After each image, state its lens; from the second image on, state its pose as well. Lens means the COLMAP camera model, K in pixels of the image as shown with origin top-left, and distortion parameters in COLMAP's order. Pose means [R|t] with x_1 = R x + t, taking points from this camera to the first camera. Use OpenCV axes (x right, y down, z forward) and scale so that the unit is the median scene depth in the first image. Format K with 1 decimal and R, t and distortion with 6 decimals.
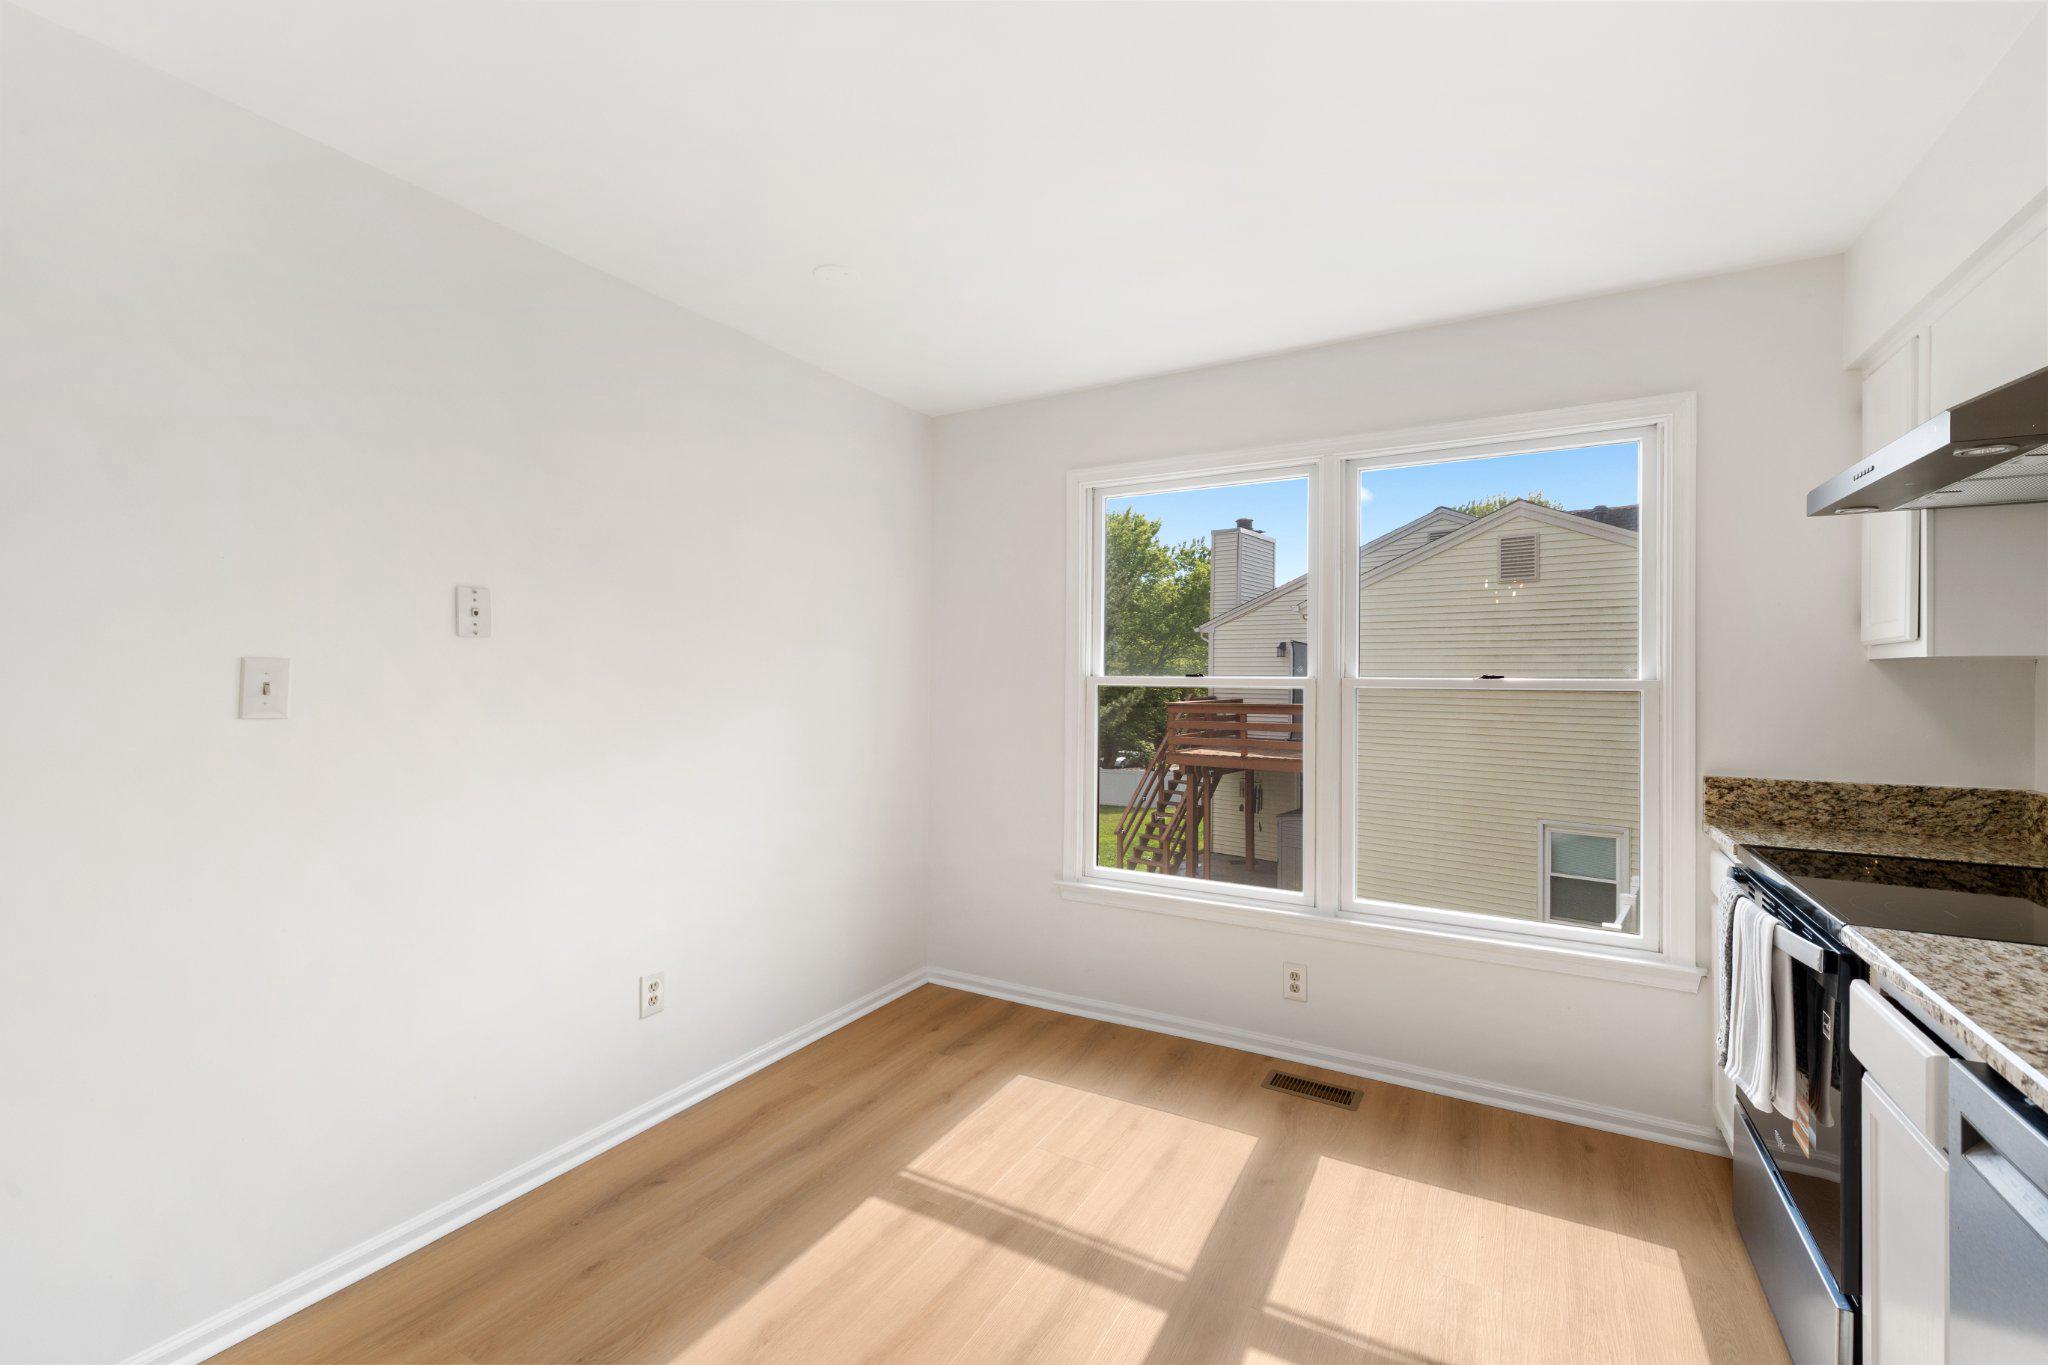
lens RADIAL K [[856.5, 0, 1025.2], [0, 856.5, 672.9], [0, 0, 1]] dist [0.001631, 0.000320]
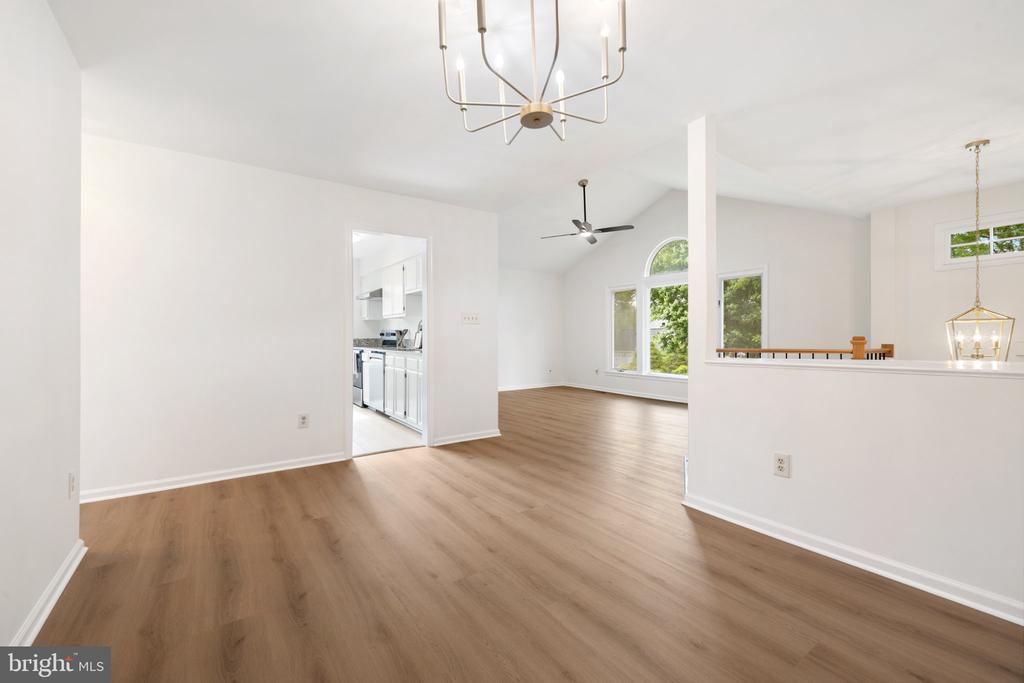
lens RADIAL K [[428.2, 0, 512.6], [0, 428.2, 336.7], [0, 0, 1]] dist [0.001631, 0.000320]
pose [[0.432975, -0.000717, 0.901406, -1.791154], [0.003437, 0.999994, -0.000856, 0.142054], [-0.901399, 0.003469, 0.432975, -1.767907]]
